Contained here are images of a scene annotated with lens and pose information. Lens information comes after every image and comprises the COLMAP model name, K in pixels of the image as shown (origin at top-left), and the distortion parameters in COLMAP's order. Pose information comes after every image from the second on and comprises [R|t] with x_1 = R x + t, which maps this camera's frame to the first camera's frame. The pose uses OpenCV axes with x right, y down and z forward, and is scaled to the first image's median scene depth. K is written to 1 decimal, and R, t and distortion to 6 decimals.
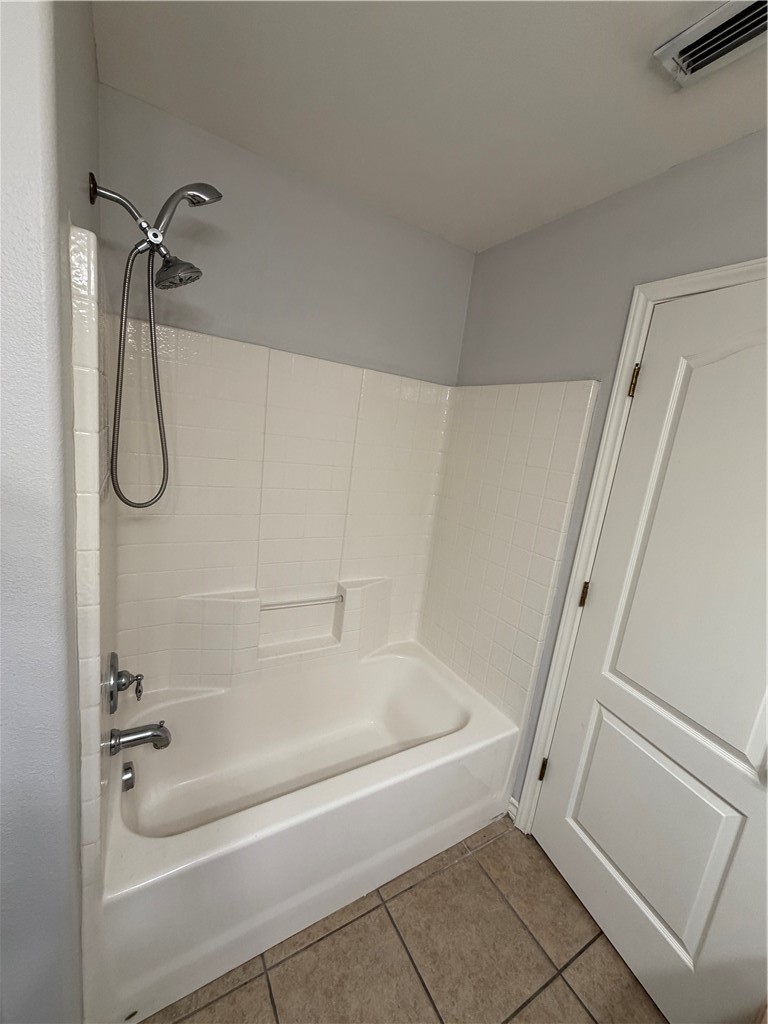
lens RADIAL K [[407.0, 0, 386.8], [0, 407.0, 508.5], [0, 0, 1]] dist [-0.002434, 0.000266]
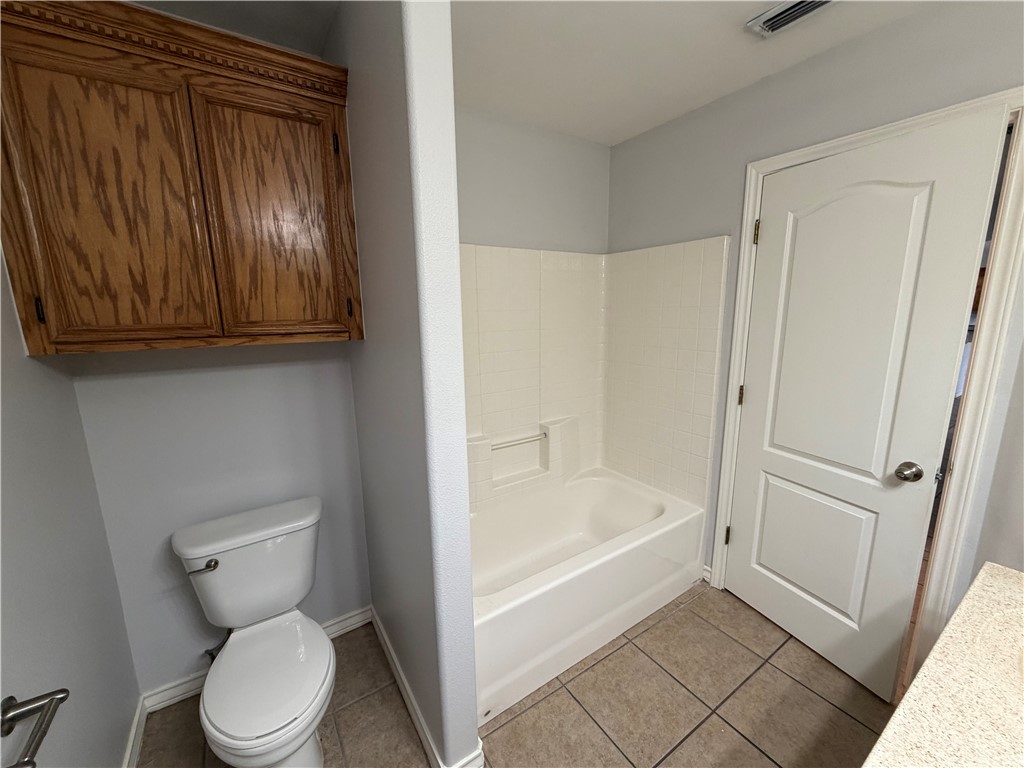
lens RADIAL K [[407.0, 0, 511.5], [0, 407.0, 382.9], [0, 0, 1]] dist [-0.002434, 0.000266]
pose [[0.989179, -0.145979, 0.014645, -0.260012], [0.145959, 0.989288, 0.002455, 0.055156], [-0.014846, -0.000291, 0.999890, -0.307481]]
